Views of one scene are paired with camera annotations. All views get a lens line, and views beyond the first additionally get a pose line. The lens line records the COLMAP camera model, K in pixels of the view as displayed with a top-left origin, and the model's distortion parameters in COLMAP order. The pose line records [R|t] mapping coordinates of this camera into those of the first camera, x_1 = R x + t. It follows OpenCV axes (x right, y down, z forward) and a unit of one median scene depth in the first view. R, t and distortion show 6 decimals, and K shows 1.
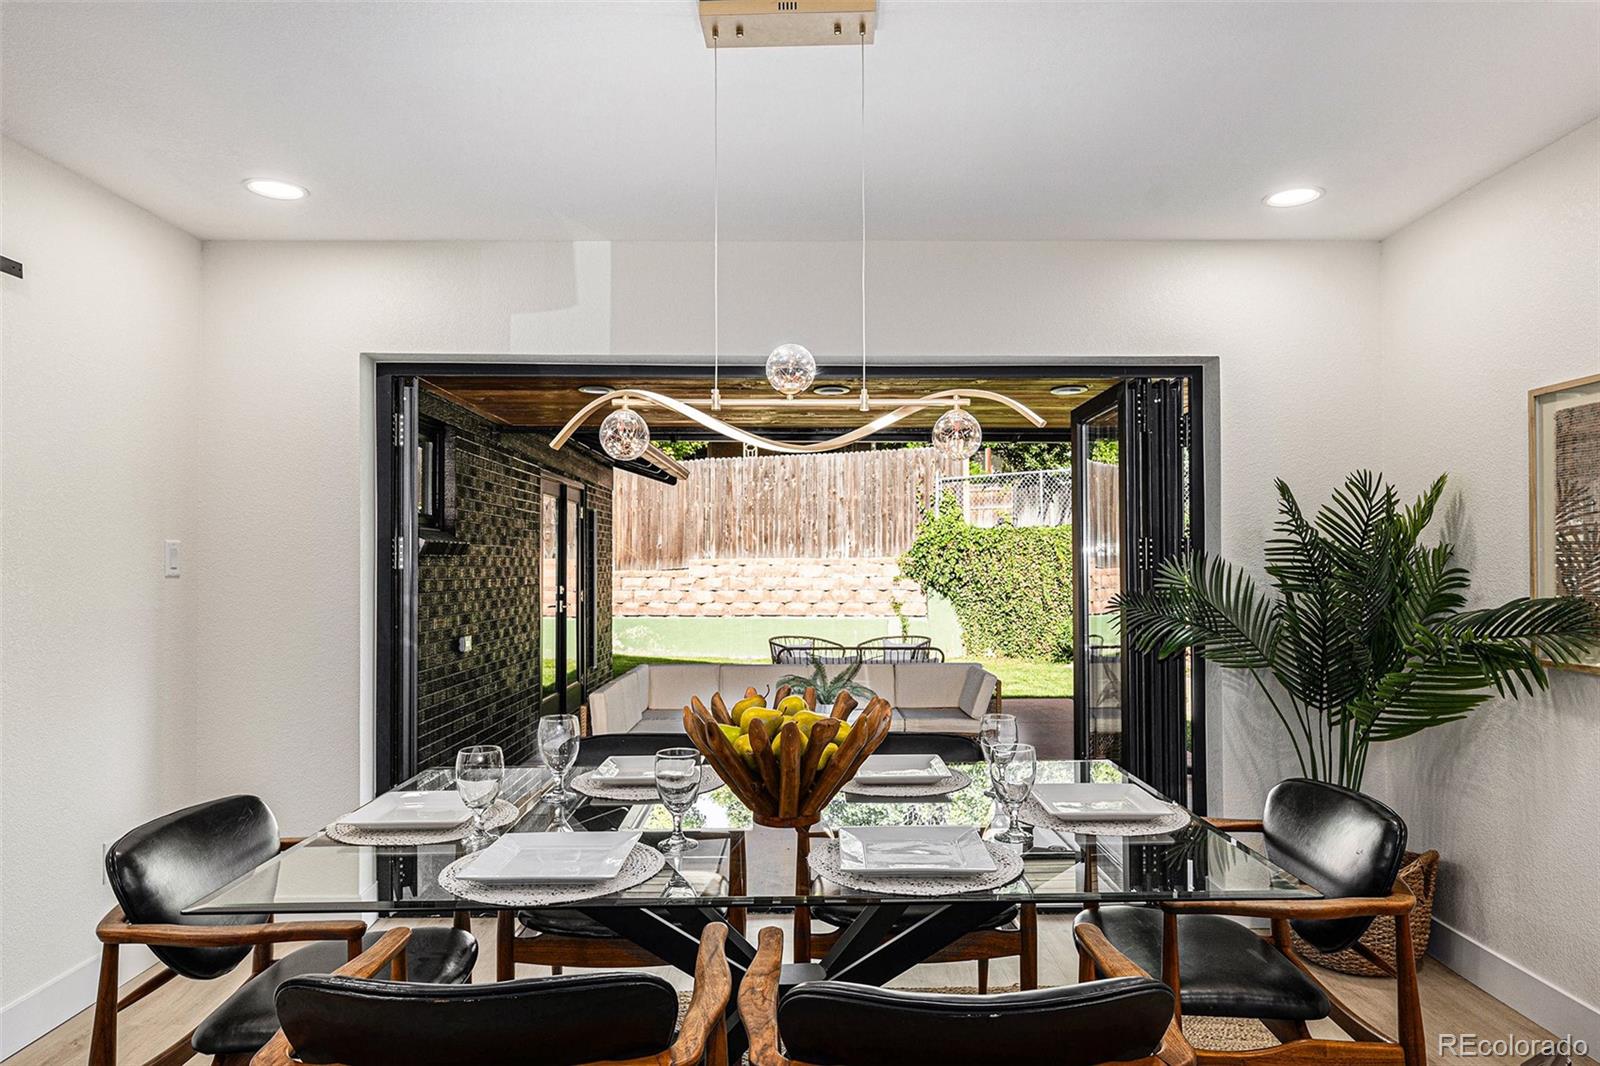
lens RADIAL K [[977.5, 0, 803.3], [0, 977.5, 547.3], [0, 0, 1]] dist [0.023182, -0.001795]
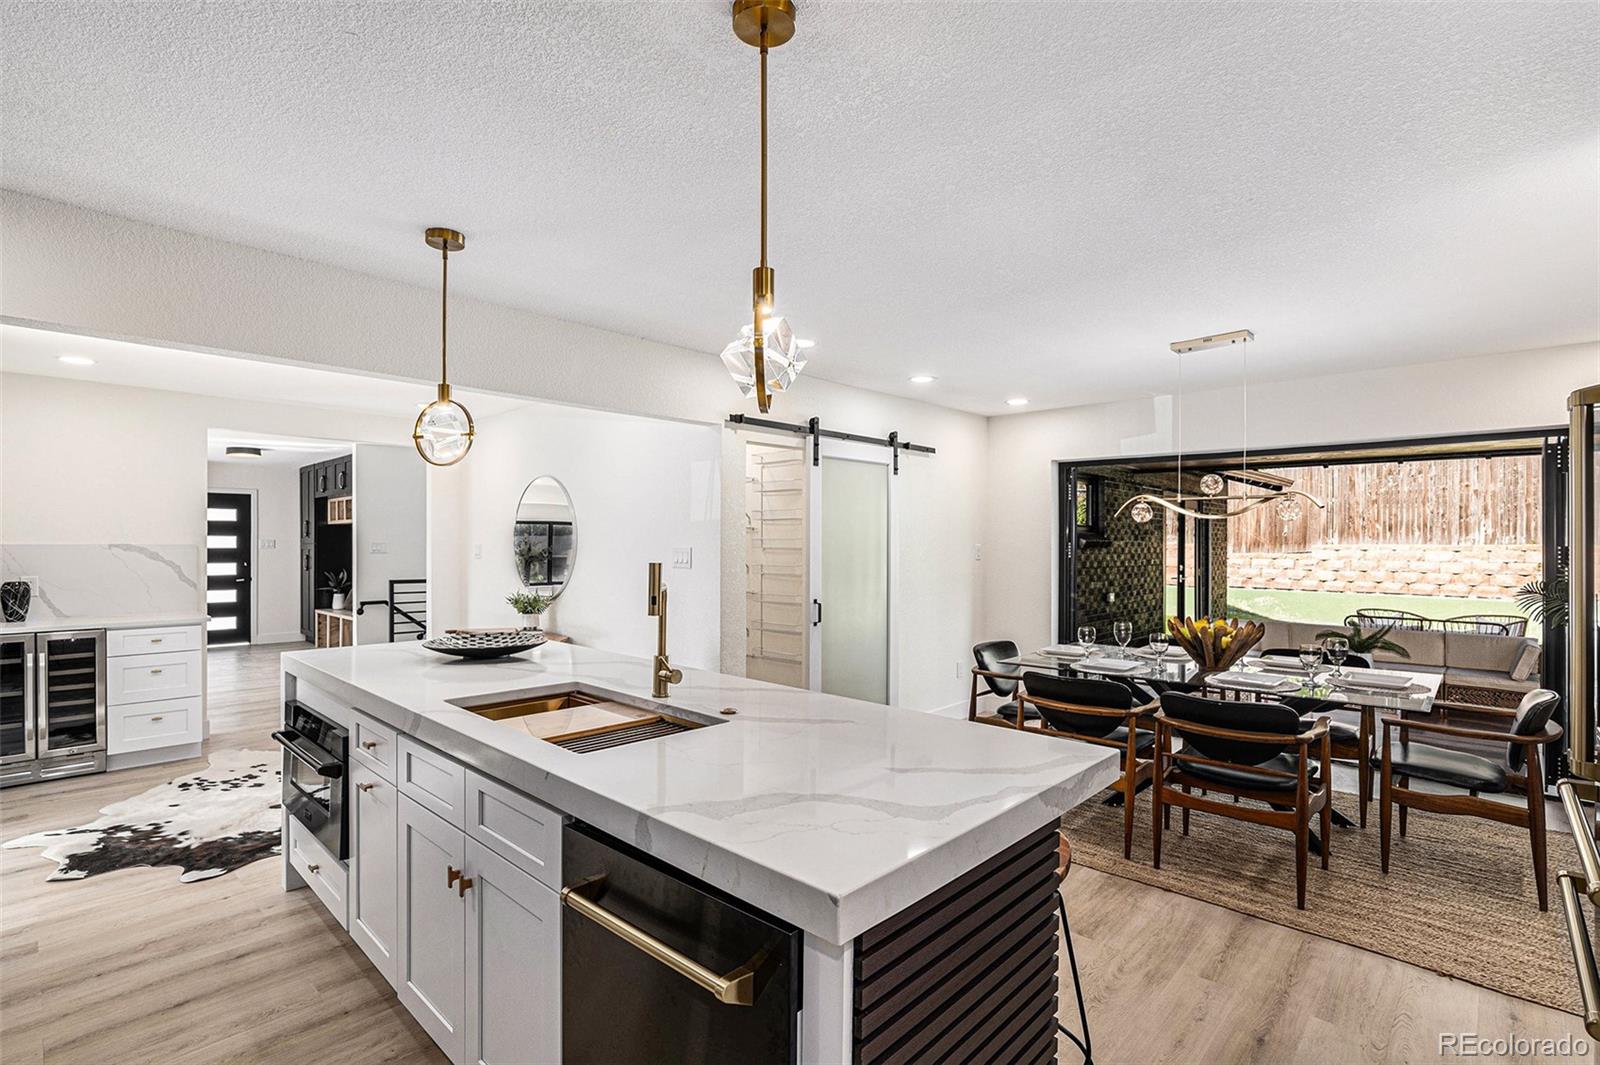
lens RADIAL K [[754.2, 0, 802.6], [0, 754.2, 540.9], [0, 0, 1]] dist [-0.018858, 0.002287]
pose [[0.726918, 0.004839, -0.686707, 0.128064], [0.005647, 0.999899, 0.013023, -0.017054], [0.686701, -0.013344, 0.726818, -0.257720]]
